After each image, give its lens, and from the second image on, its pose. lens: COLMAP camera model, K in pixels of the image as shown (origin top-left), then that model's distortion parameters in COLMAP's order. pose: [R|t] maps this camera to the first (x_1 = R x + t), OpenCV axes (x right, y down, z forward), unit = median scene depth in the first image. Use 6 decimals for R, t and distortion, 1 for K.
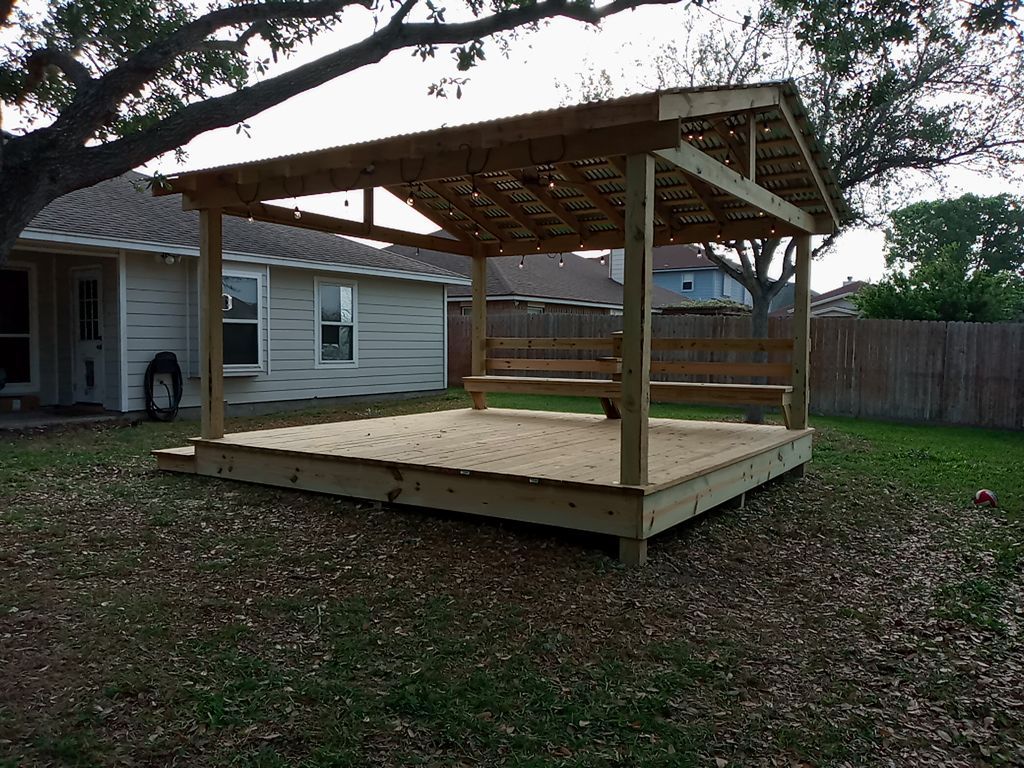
lens RADIAL K [[809.4, 0, 509.5], [0, 809.4, 378.5], [0, 0, 1]] dist [0.036064, -0.055906]
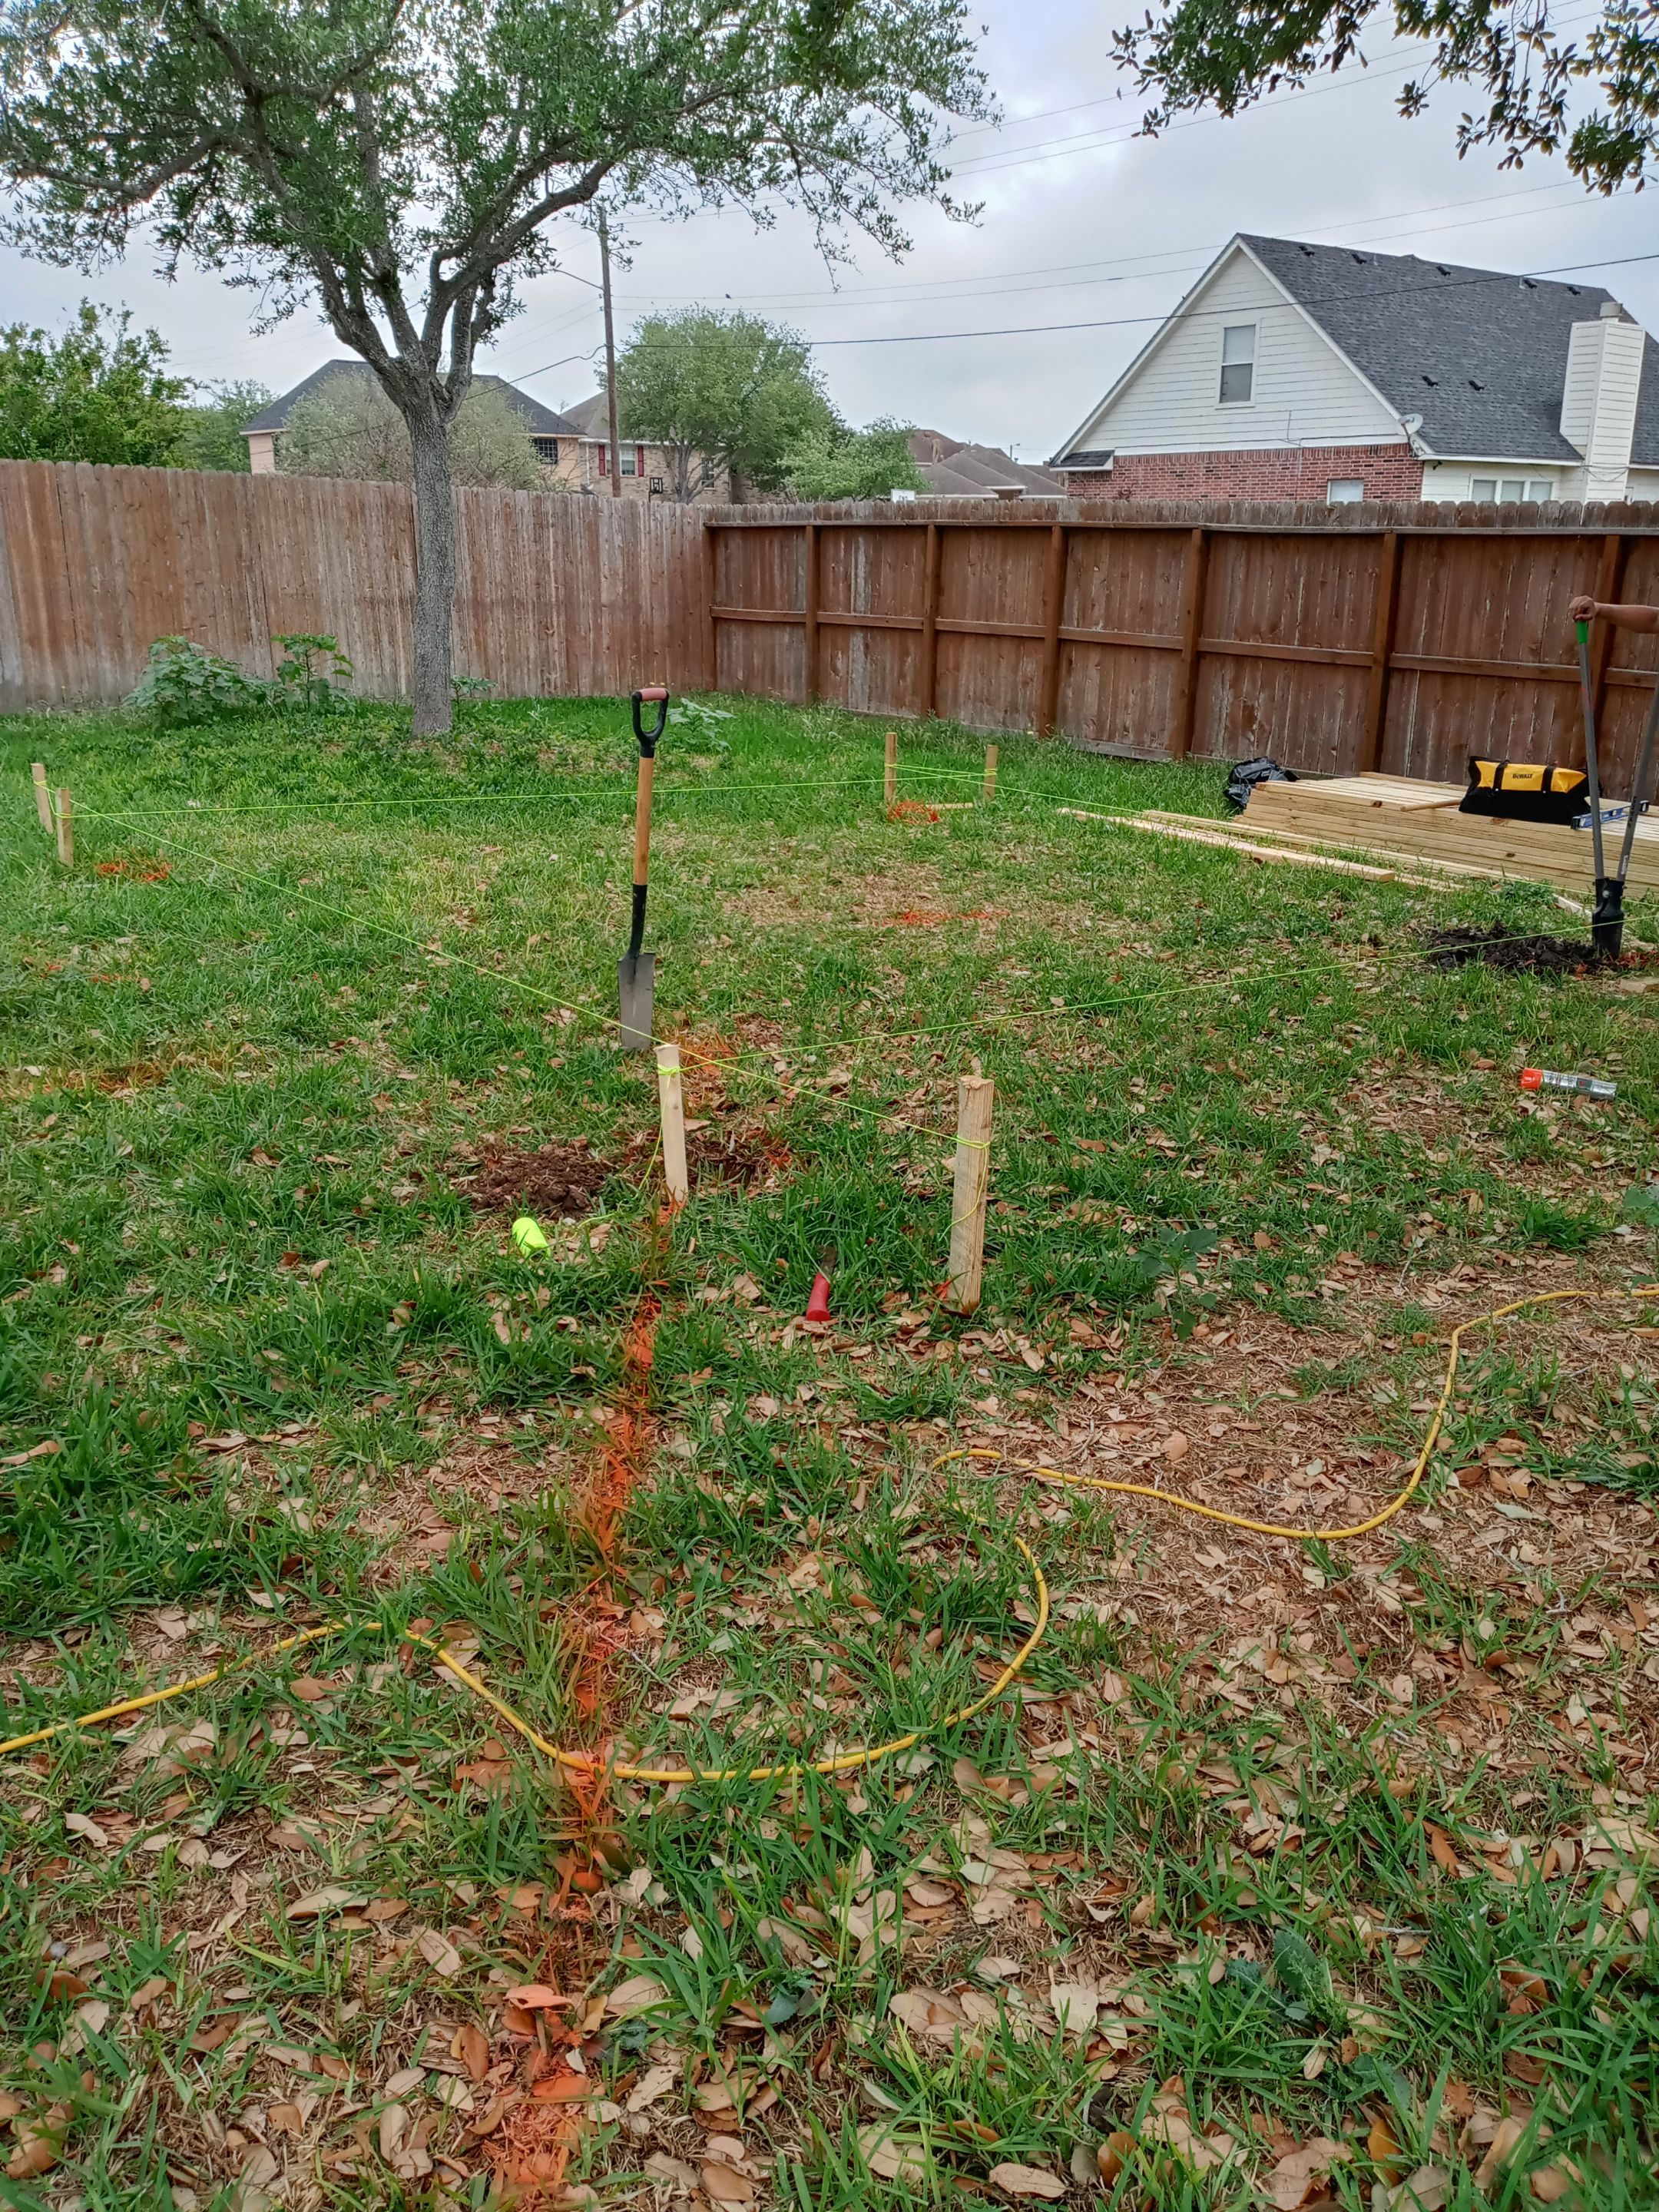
lens RADIAL K [[1775.4, 0, 809.1], [0, 1775.4, 1077.5], [0, 0, 1]] dist [0.028054, -0.032794]
pose [[0.322387, -0.291357, 0.900654, -0.720836], [0.038950, 0.954731, 0.294909, -0.059388], [-0.945806, -0.059995, 0.319141, 0.683651]]
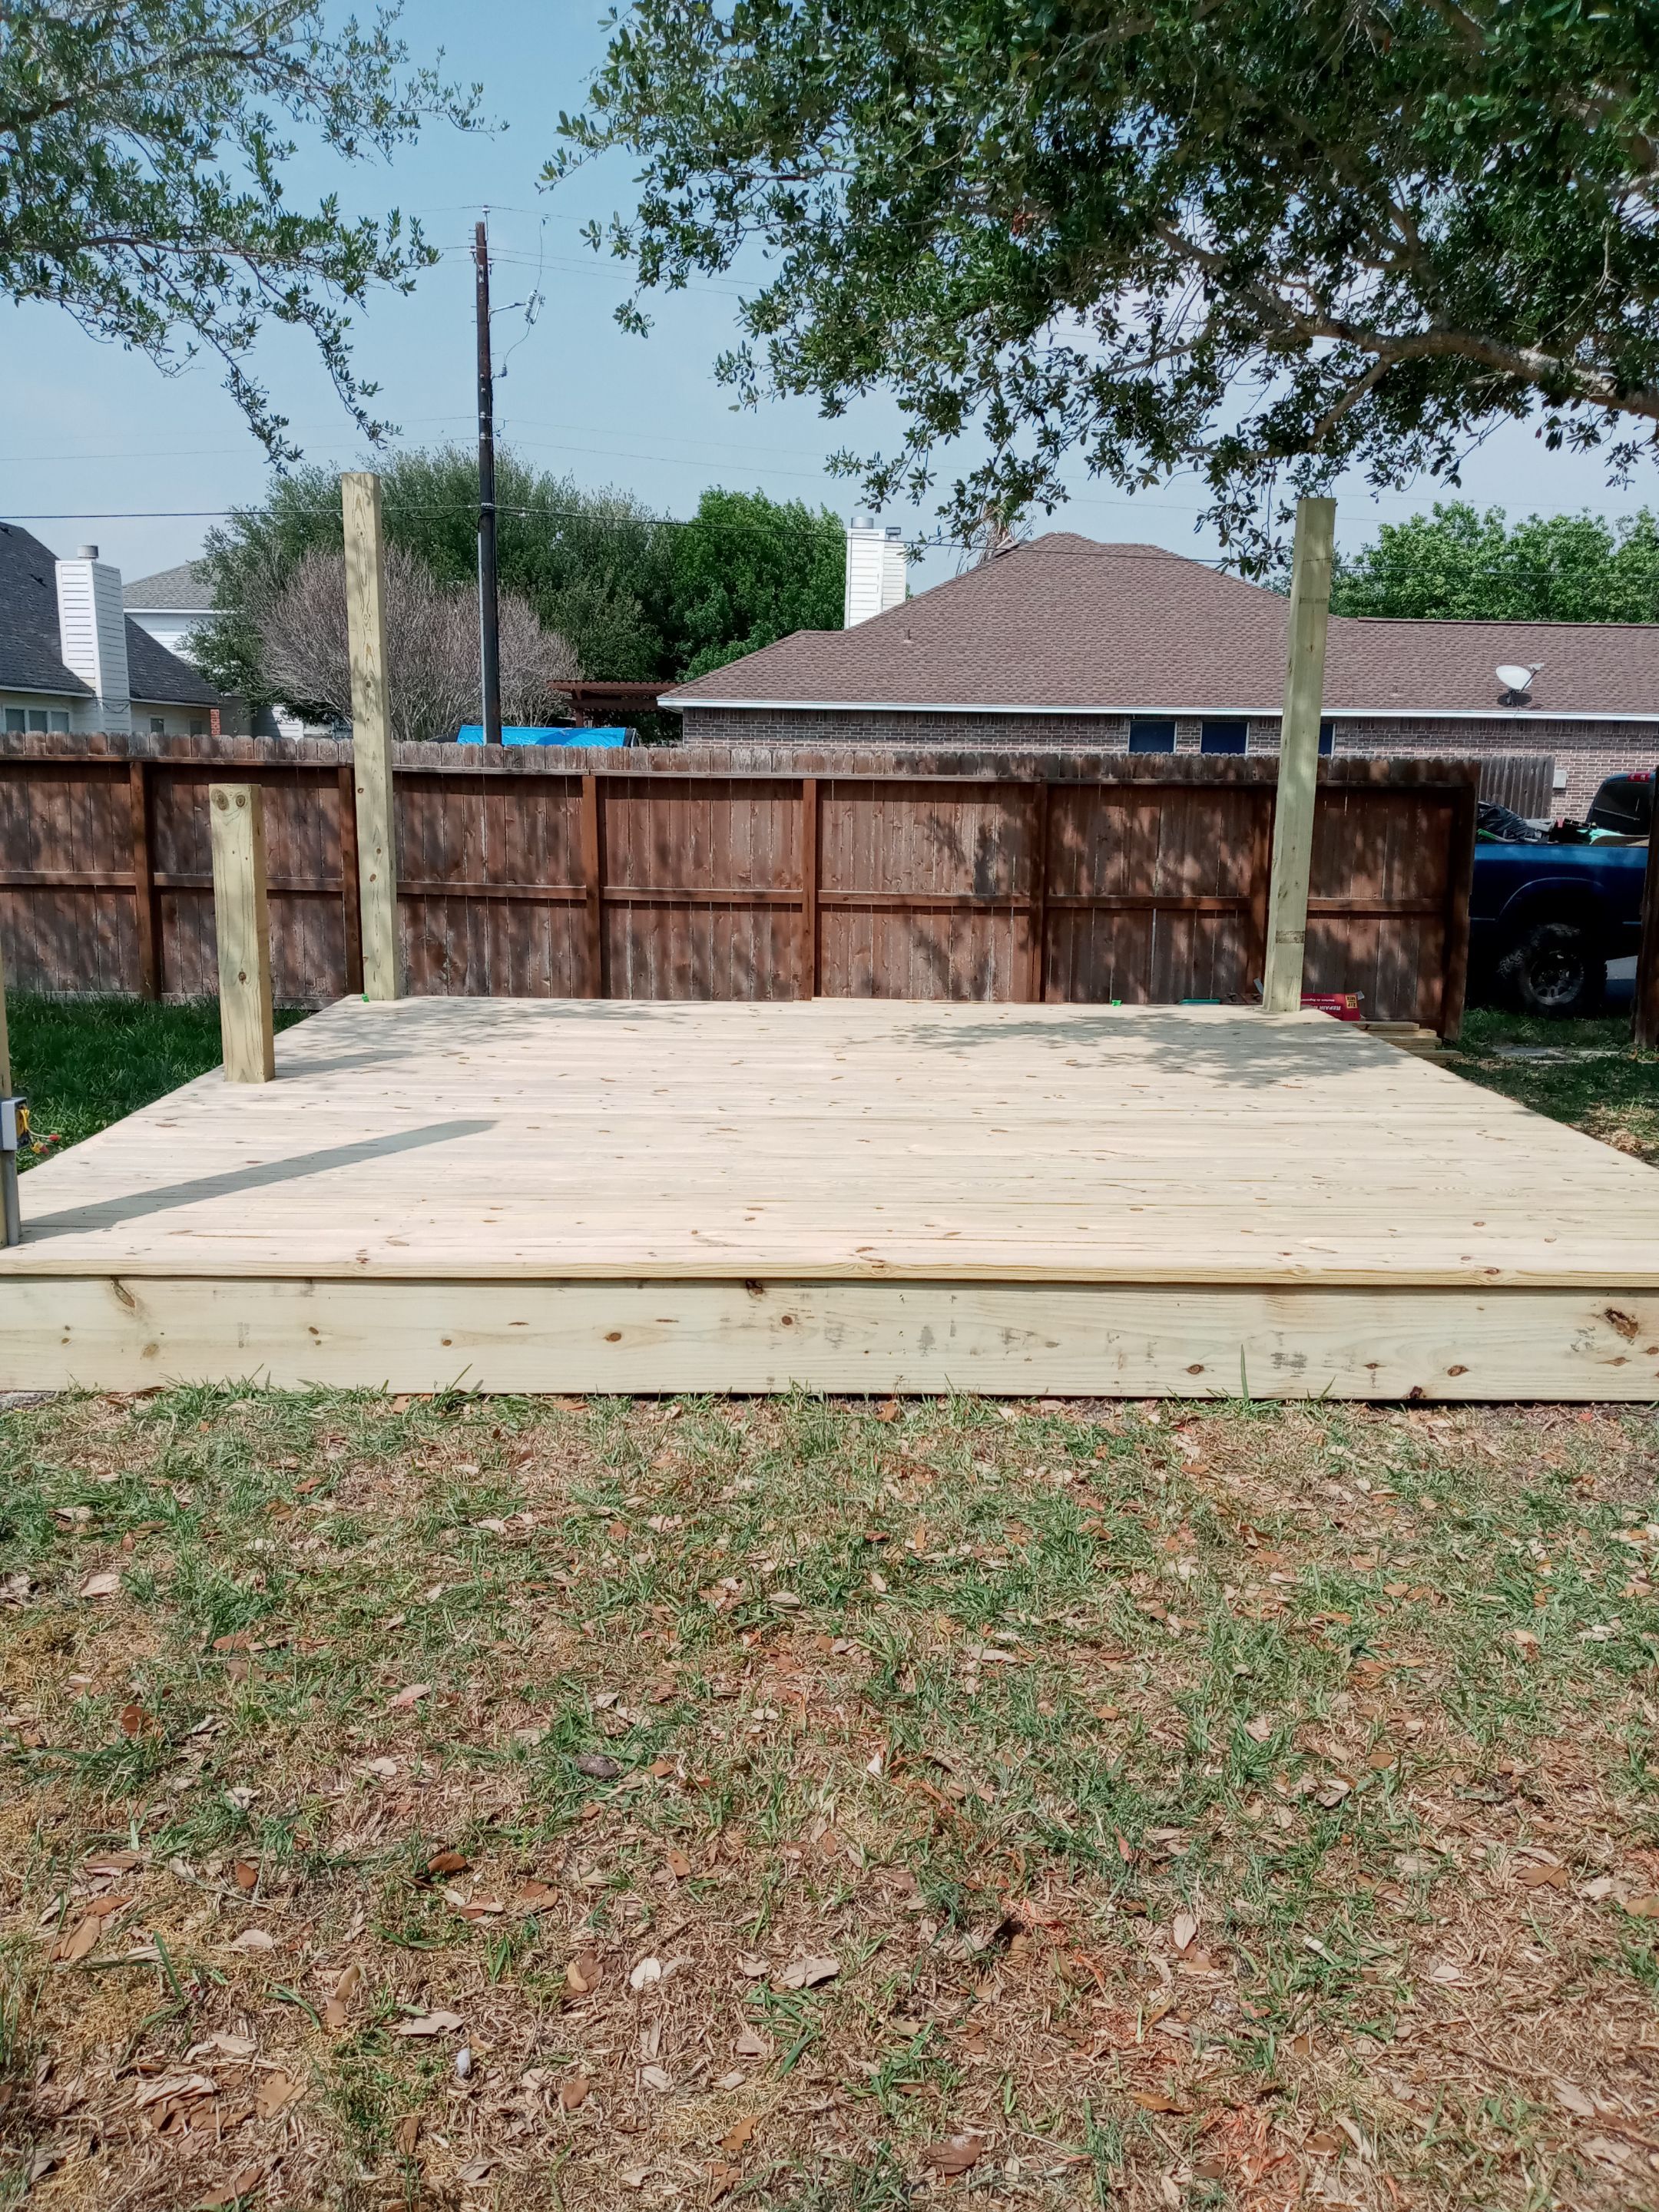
lens RADIAL K [[1775.4, 0, 823.7], [0, 1775.4, 1076.0], [0, 0, 1]] dist [0.028054, -0.032794]
pose [[-0.553018, -0.162568, 0.817156, -0.553264], [0.015692, 0.978573, 0.205301, -0.088755], [-0.833022, 0.126358, -0.538617, 1.316801]]
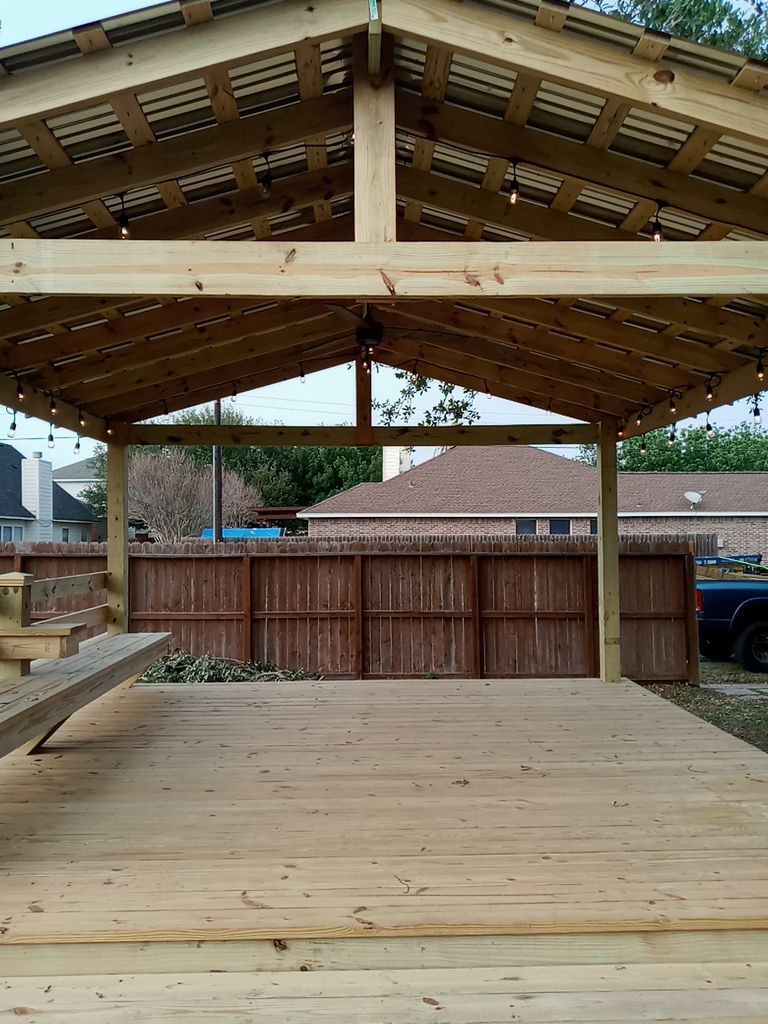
lens RADIAL K [[809.4, 0, 385.7], [0, 809.4, 511.6], [0, 0, 1]] dist [0.036064, -0.055906]
pose [[-0.560178, 0.020745, 0.828112, -0.445625], [0.036307, 0.999341, -0.000475, -0.097319], [-0.827576, 0.029801, -0.560562, 1.219604]]
